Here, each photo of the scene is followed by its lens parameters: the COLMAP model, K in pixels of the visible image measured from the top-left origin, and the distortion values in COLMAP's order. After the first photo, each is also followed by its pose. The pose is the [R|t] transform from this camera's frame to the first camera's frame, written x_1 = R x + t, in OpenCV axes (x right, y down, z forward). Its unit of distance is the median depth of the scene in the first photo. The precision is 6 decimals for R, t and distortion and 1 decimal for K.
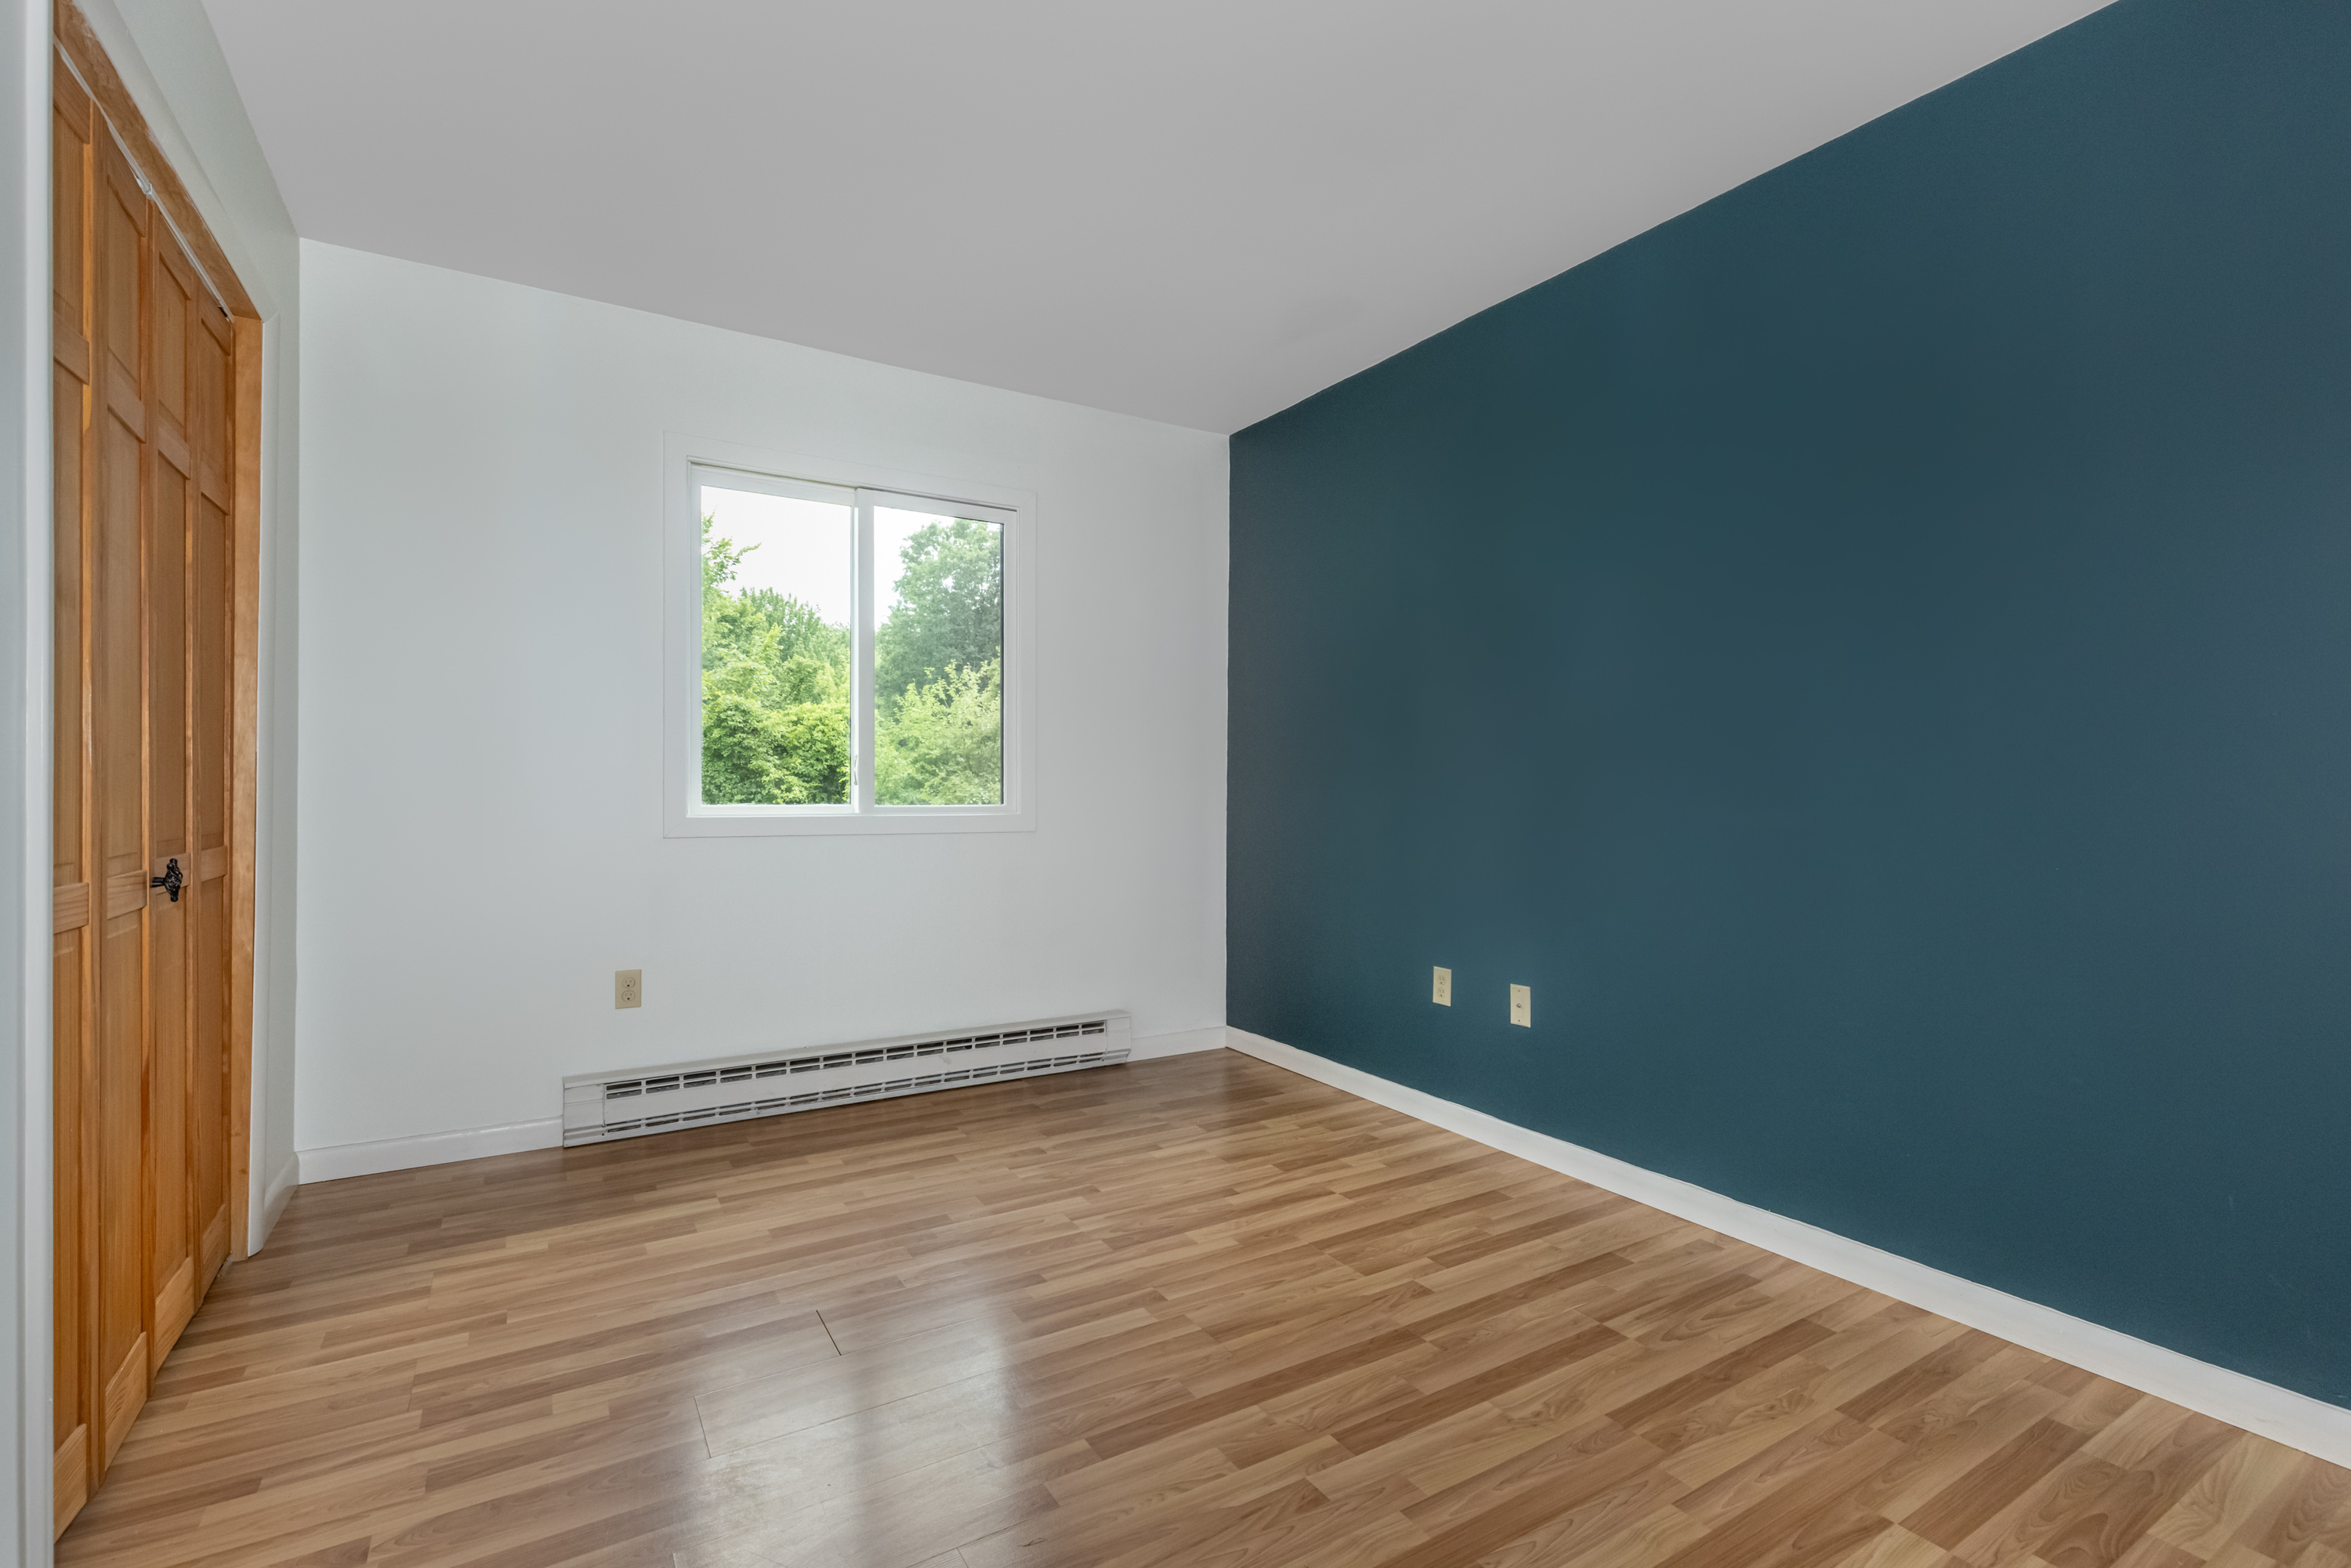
lens RADIAL K [[1051.5, 0, 1171.0], [0, 1051.5, 792.2], [0, 0, 1]] dist [0.001845, 0.000107]
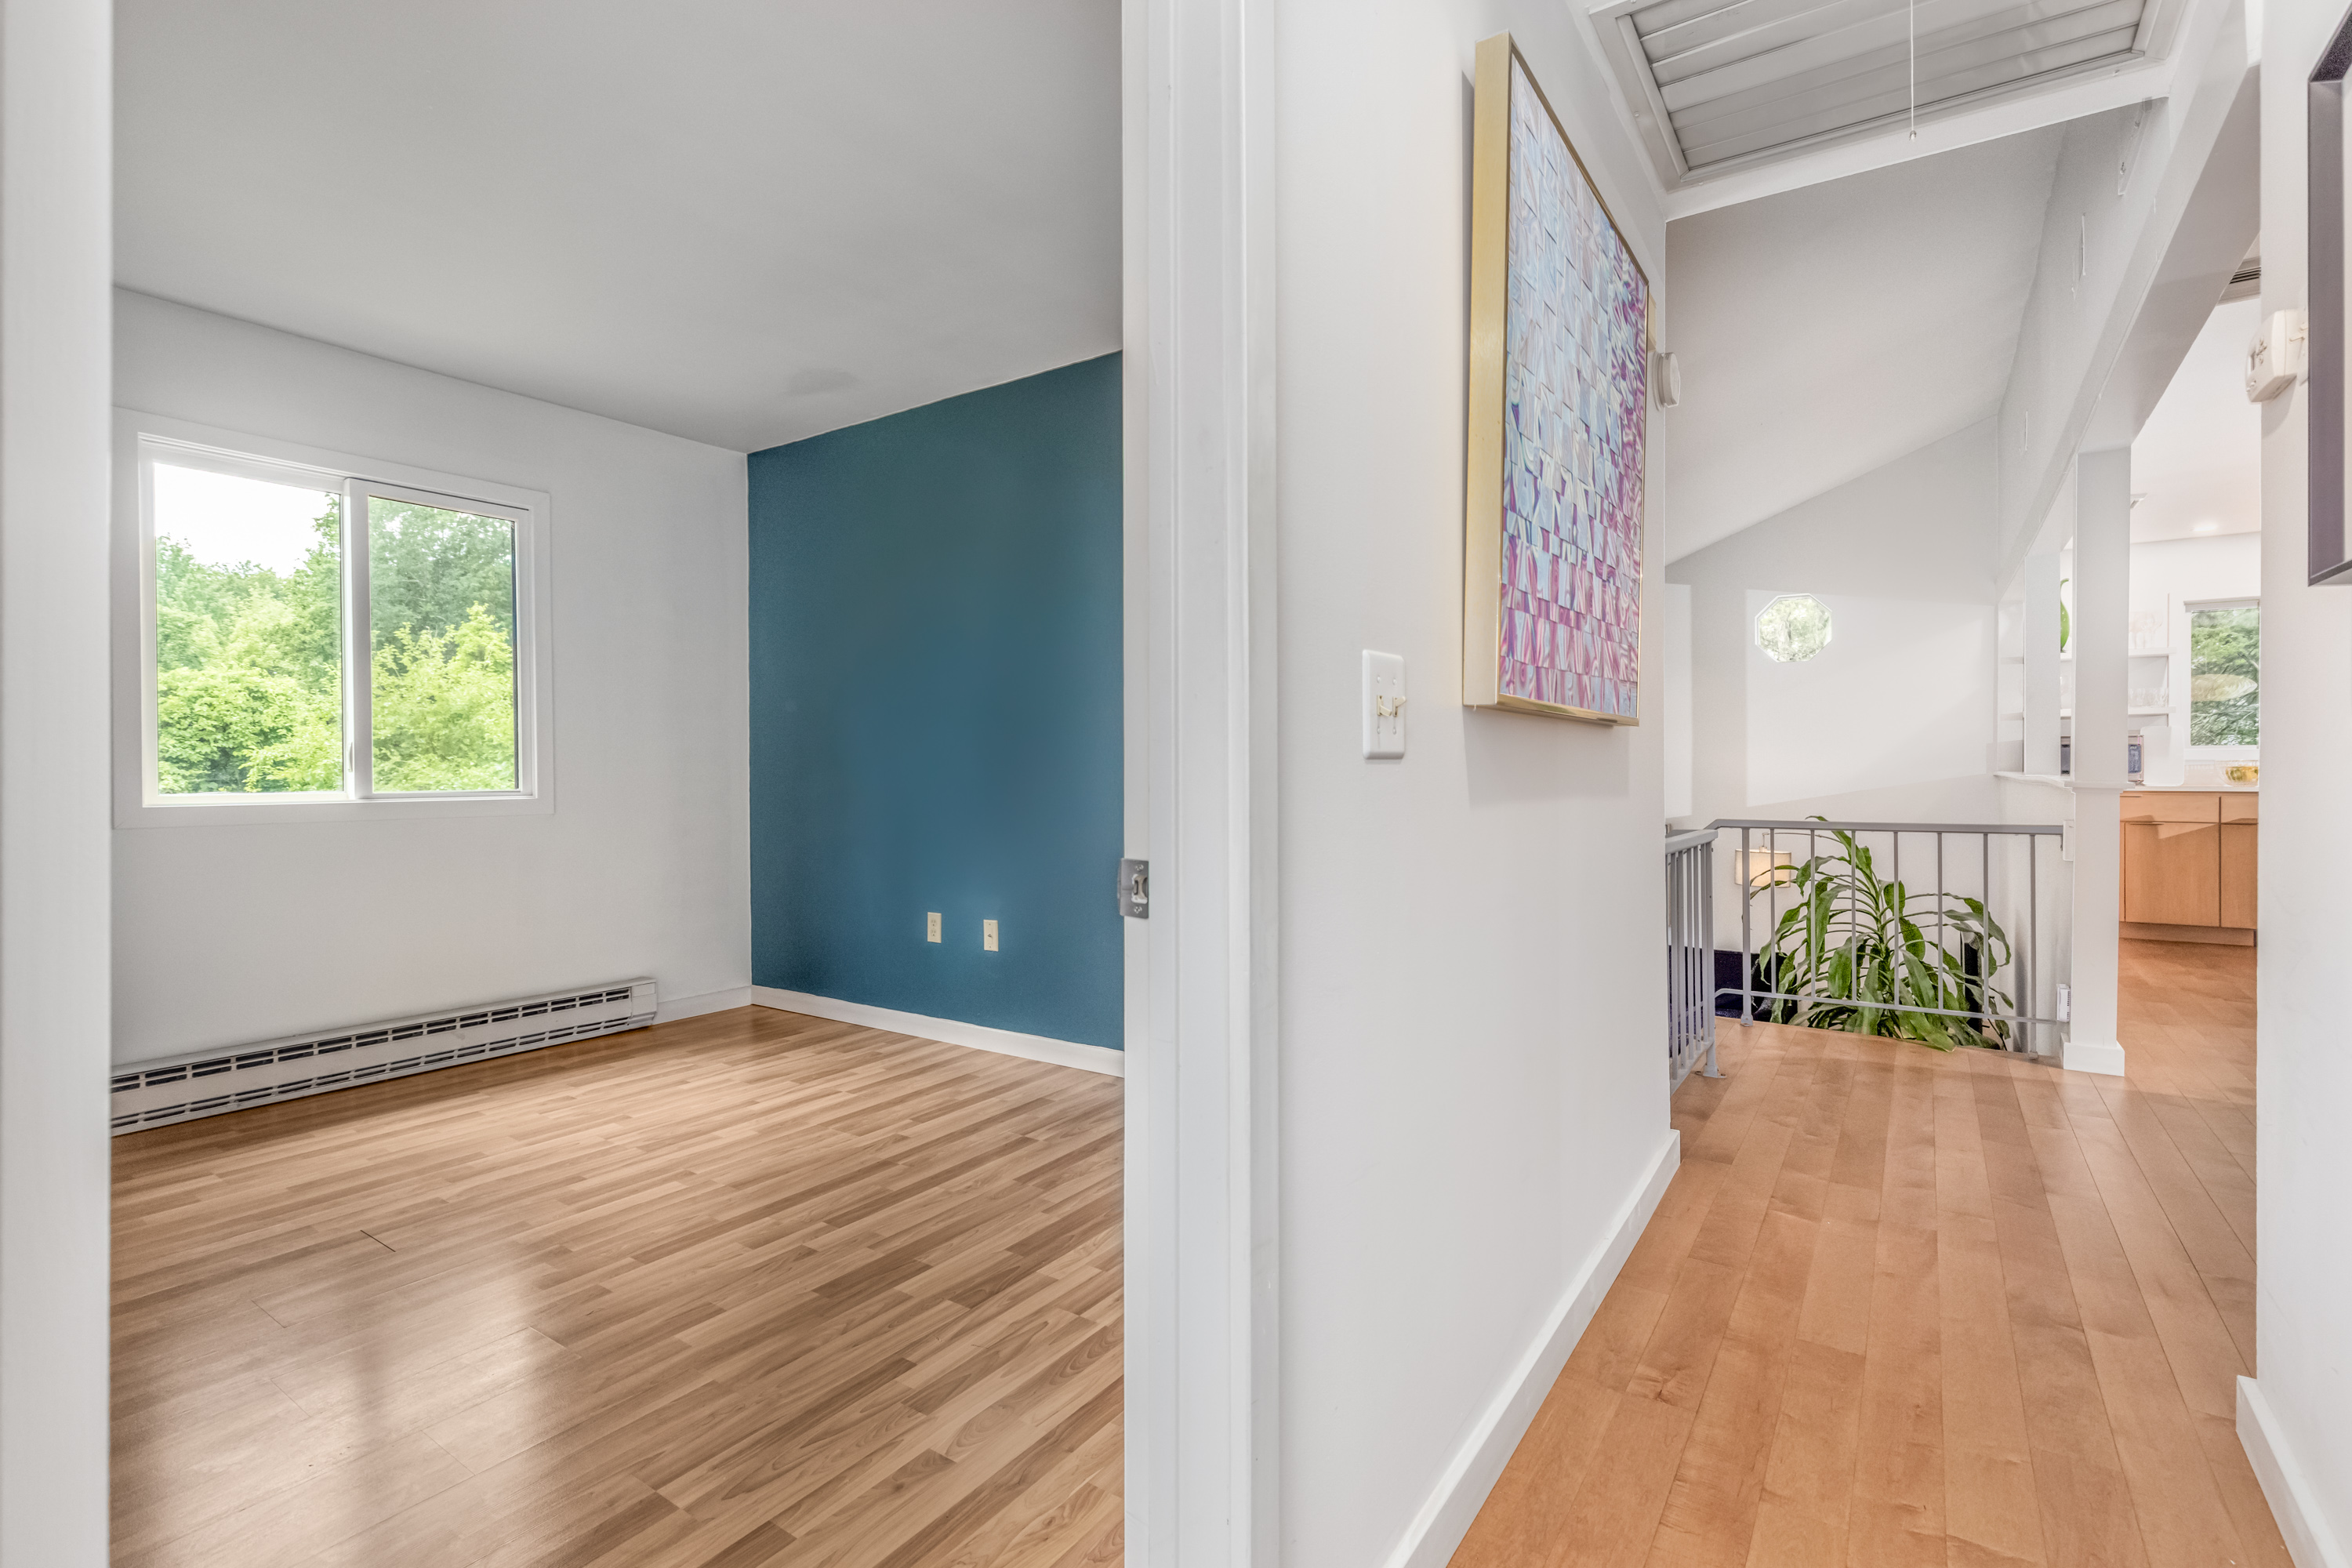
lens RADIAL K [[1067.0, 0, 1171.3], [0, 1067.0, 781.5], [0, 0, 1]] dist [0.003213, 0.000300]
pose [[0.912706, -0.013771, 0.408386, -0.000565], [0.010871, 0.999897, 0.009421, 0.002198], [-0.408473, -0.004159, 0.912761, -0.323462]]
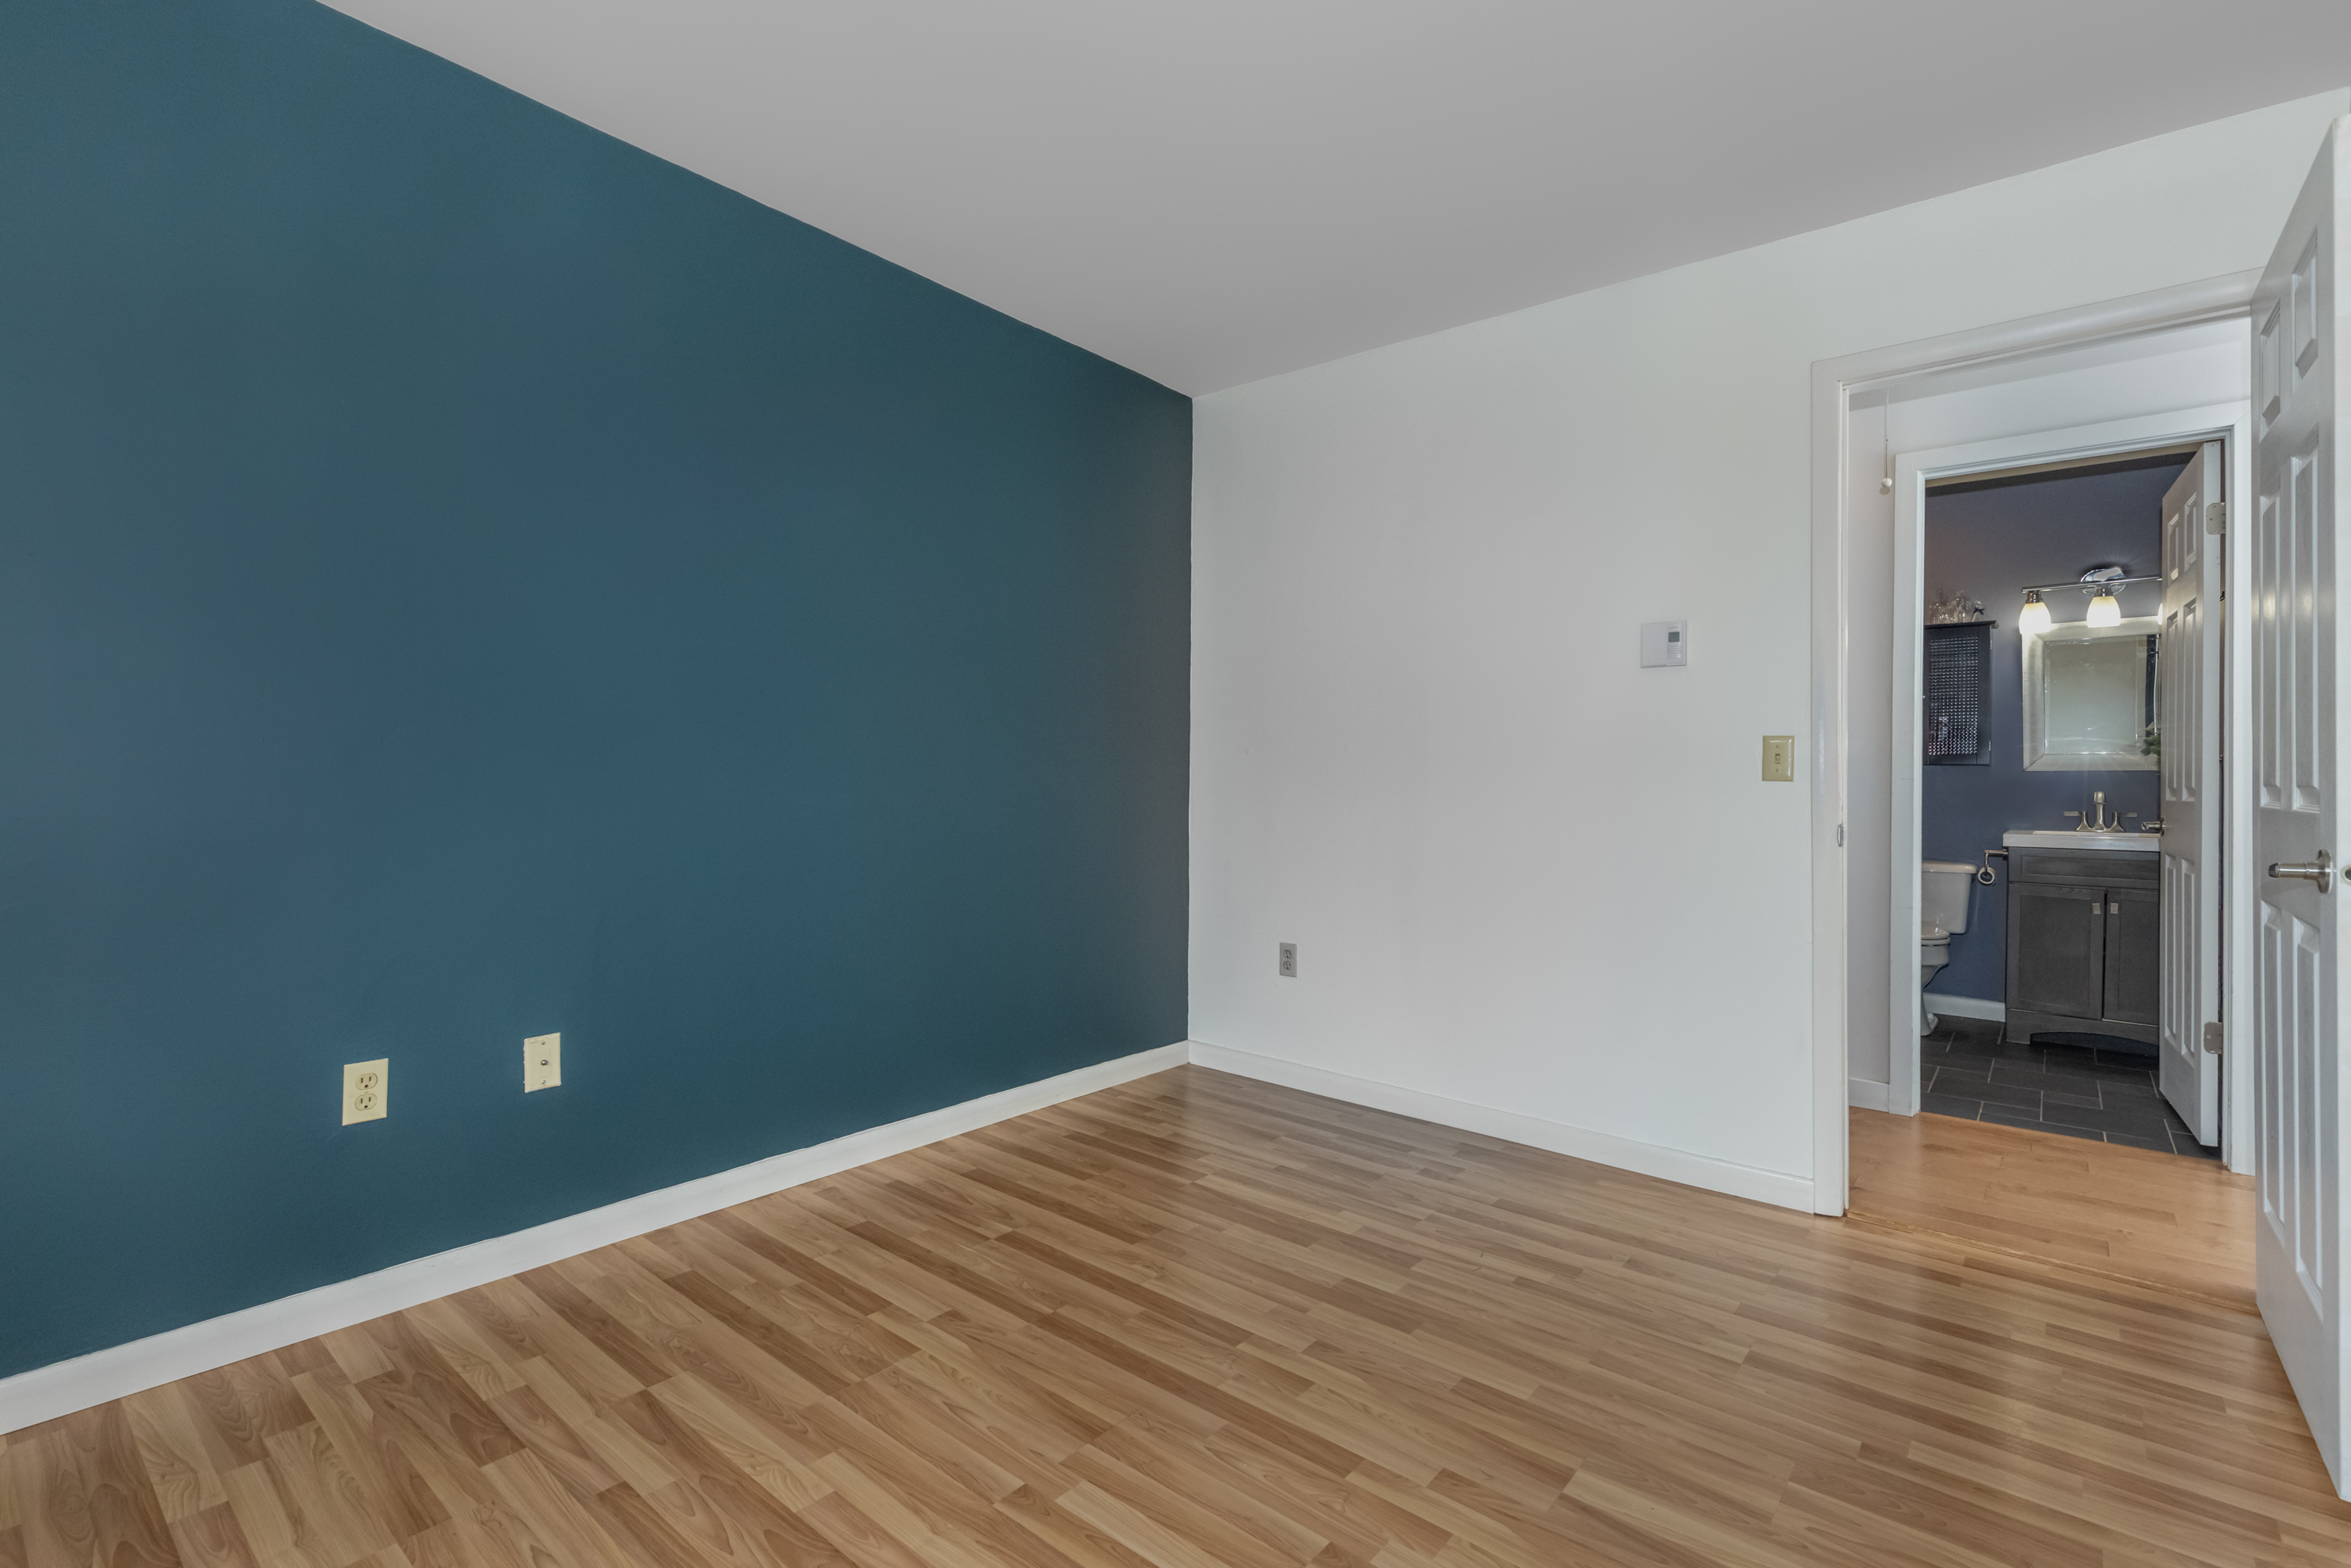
lens RADIAL K [[1088.6, 0, 1169.9], [0, 1088.6, 756.2], [0, 0, 1]] dist [-0.001022, -0.000015]
pose [[-0.320410, 0.004777, 0.947267, -0.589987], [-0.007340, 0.999945, -0.007525, -0.011591], [-0.947251, -0.009364, -0.320357, 0.905778]]
